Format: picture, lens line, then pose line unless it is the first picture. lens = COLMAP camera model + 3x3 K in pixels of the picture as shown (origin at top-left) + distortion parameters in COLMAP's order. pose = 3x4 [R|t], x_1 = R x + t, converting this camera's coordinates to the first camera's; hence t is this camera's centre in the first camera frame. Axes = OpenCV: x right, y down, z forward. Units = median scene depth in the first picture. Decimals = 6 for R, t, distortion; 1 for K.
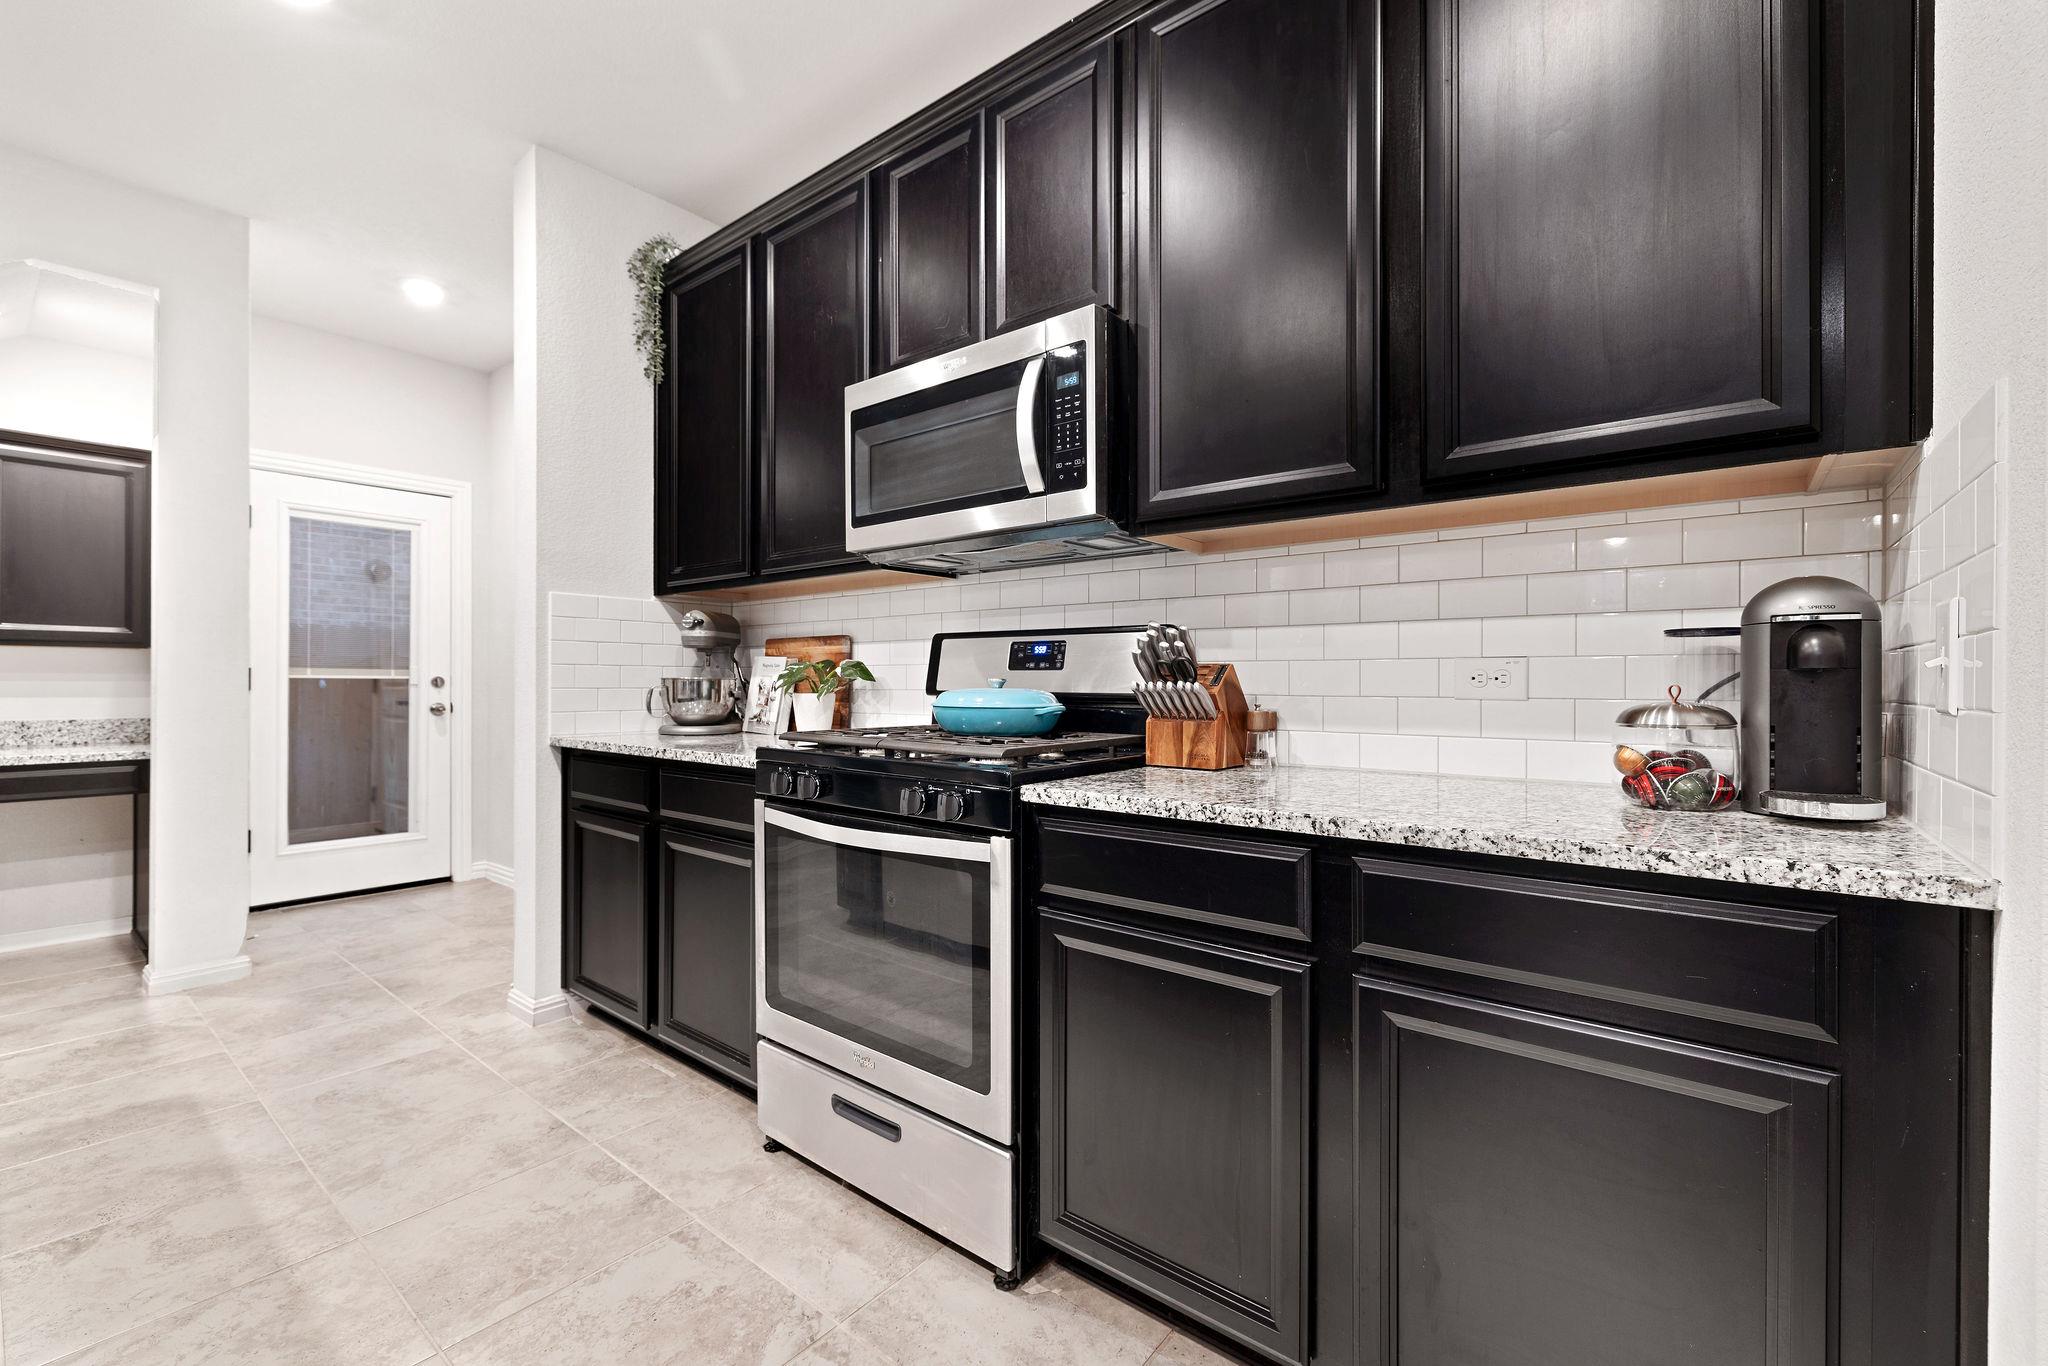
lens RADIAL K [[874.5, 0, 1028.1], [0, 874.5, 677.8], [0, 0, 1]] dist [0.002187, -0.000790]
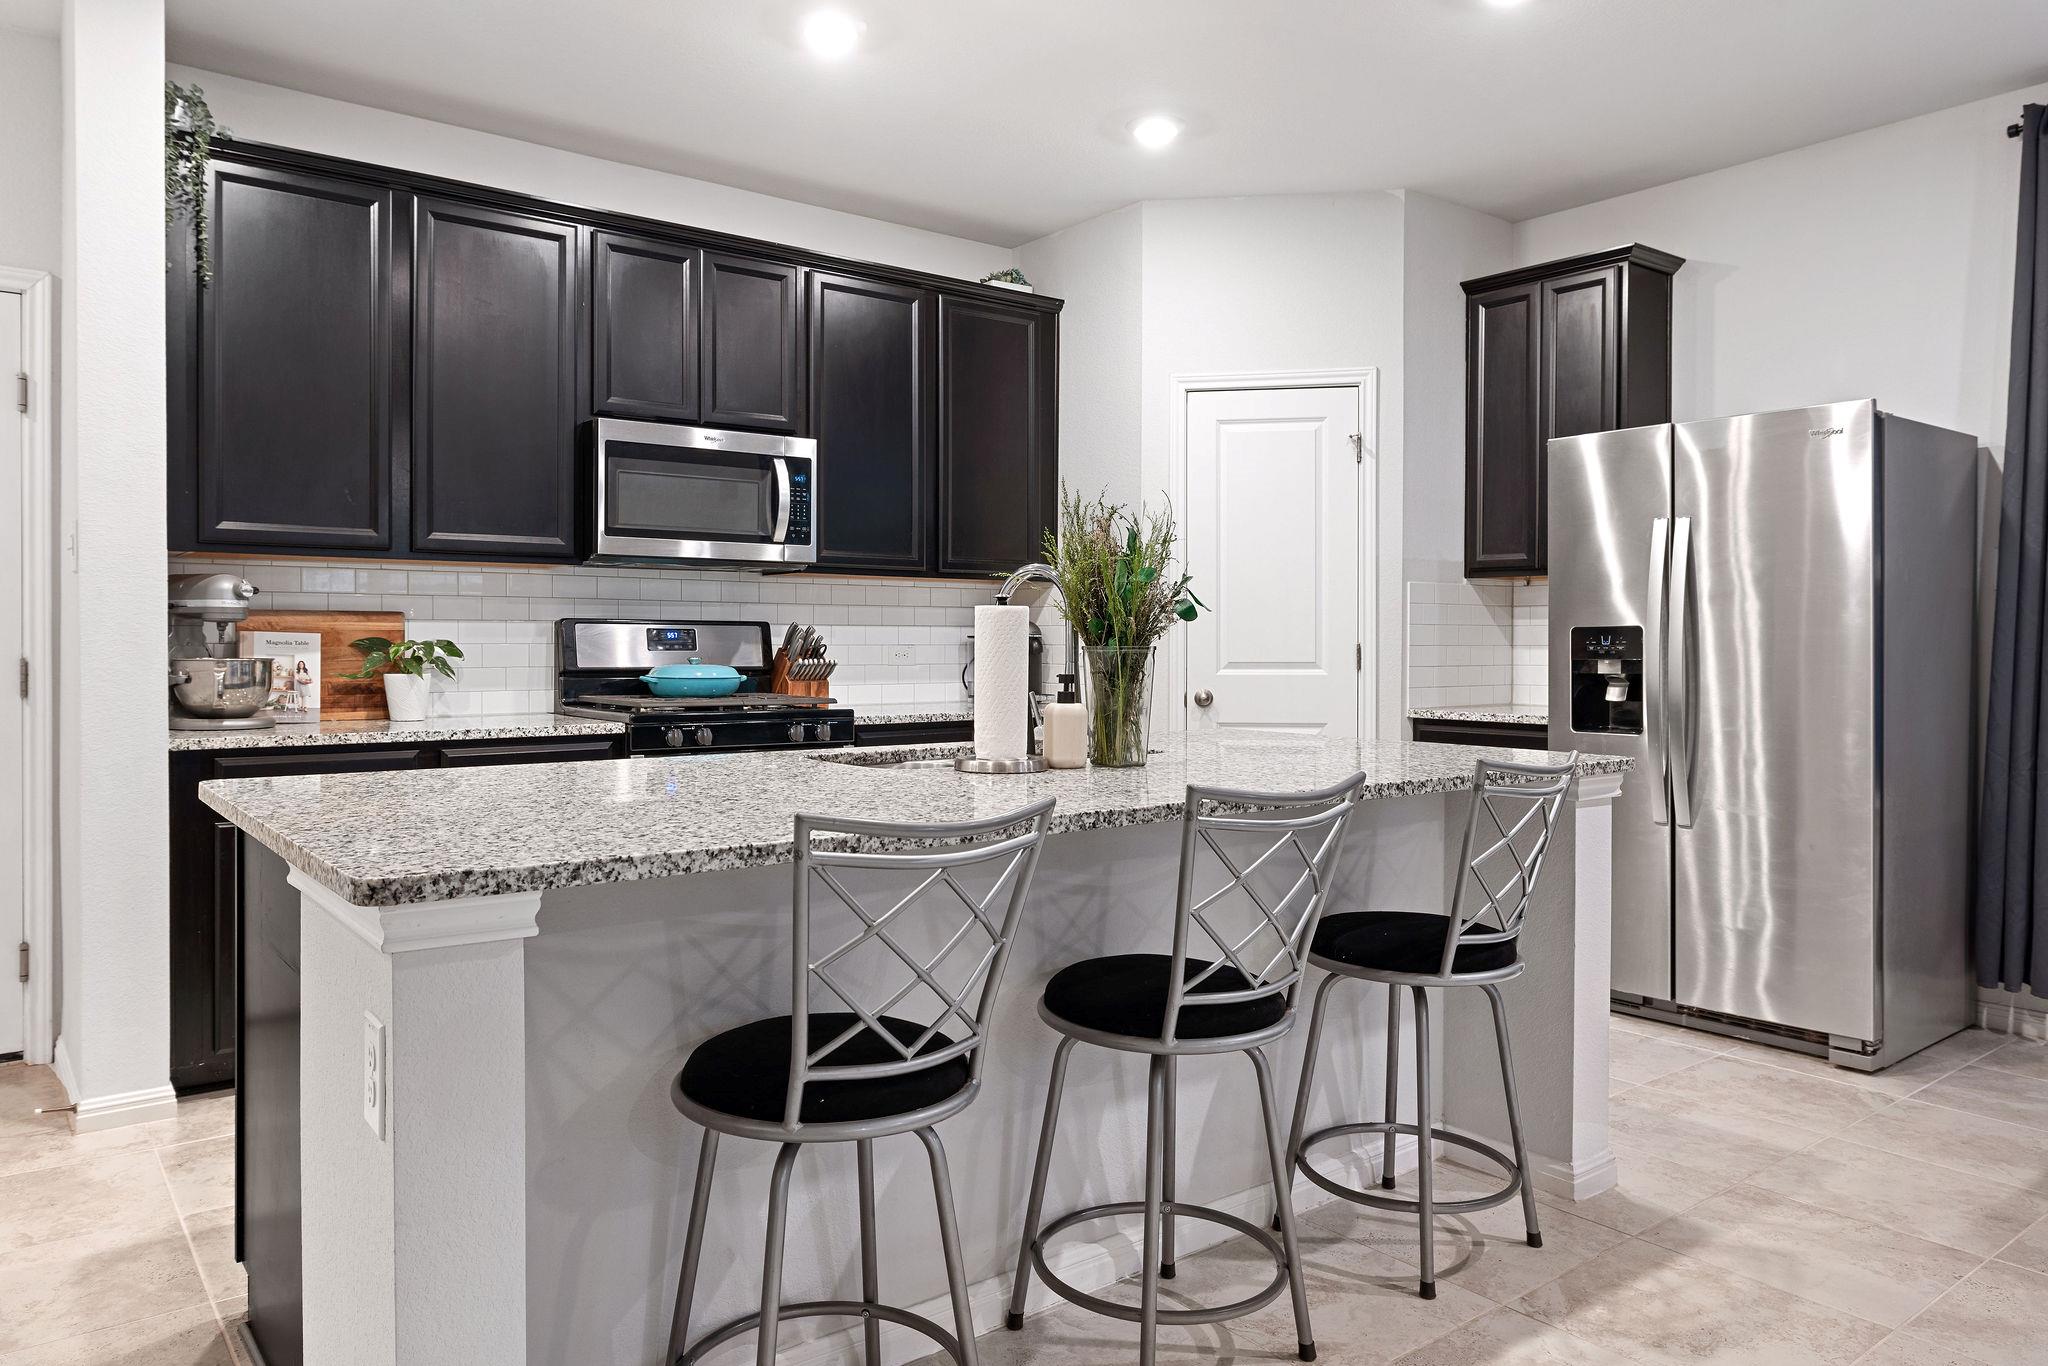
lens RADIAL K [[1379.7, 0, 982.3], [0, 1379.7, 649.3], [0, 0, 1]] dist [-0.006240, 0.002665]
pose [[0.239046, -0.007982, 0.970975, -2.183298], [-0.005616, 0.999938, 0.009603, -0.038228], [-0.970992, -0.007748, 0.238986, 0.029737]]
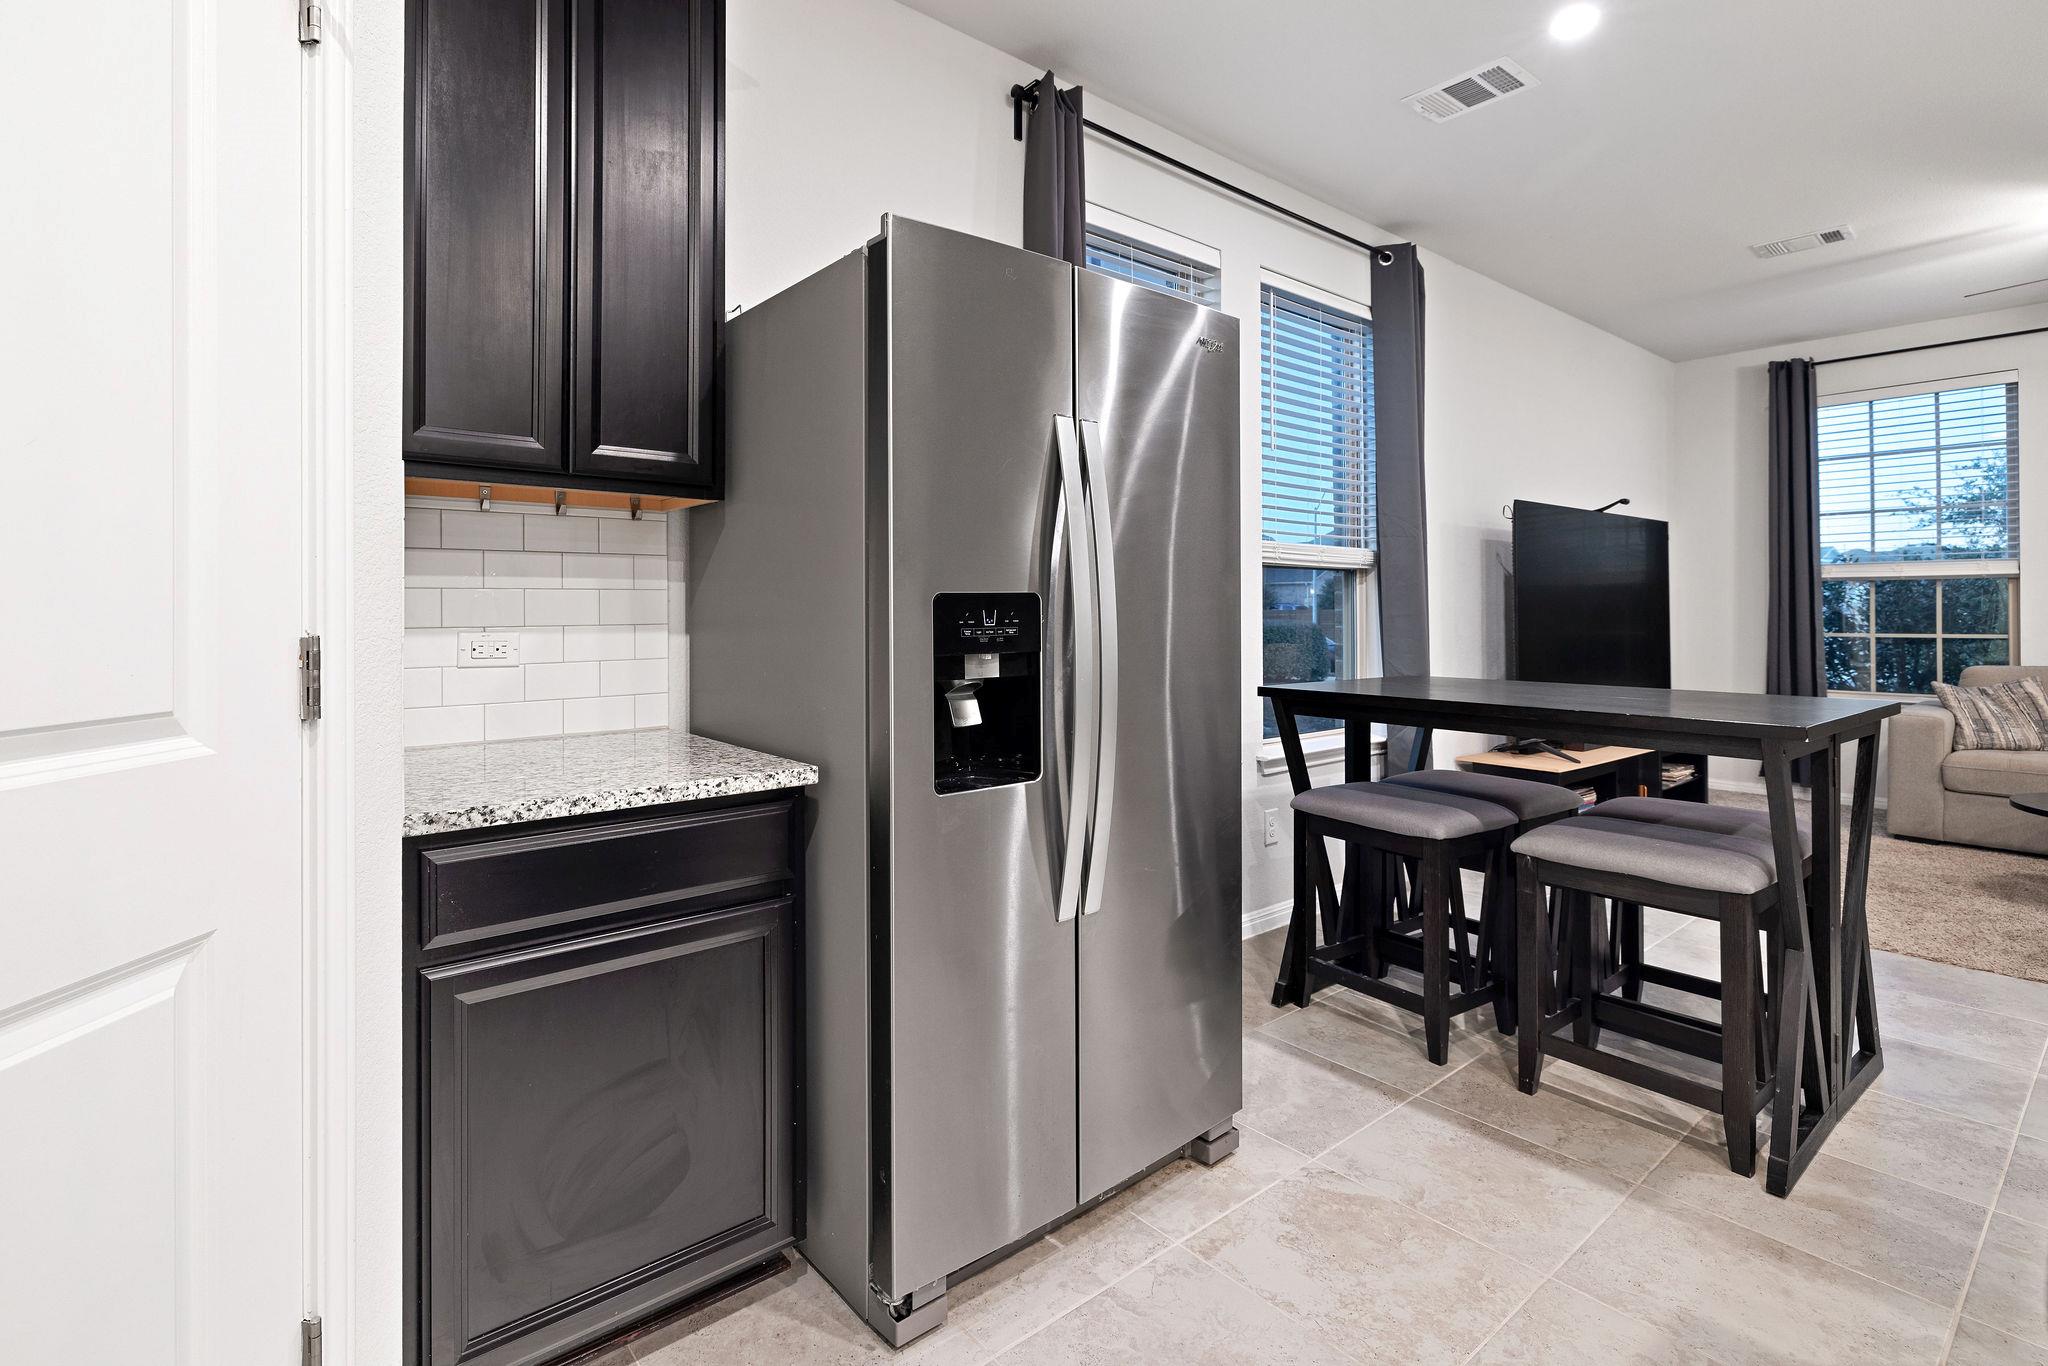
lens RADIAL K [[946.5, 0, 927.3], [0, 946.5, 603.9], [0, 0, 1]] dist [-0.005471, -0.000881]
pose [[-0.970205, -0.000244, 0.242284, -0.017913], [-0.002265, 0.999965, -0.008065, -0.042936], [-0.242274, -0.008373, -0.970172, 0.394533]]
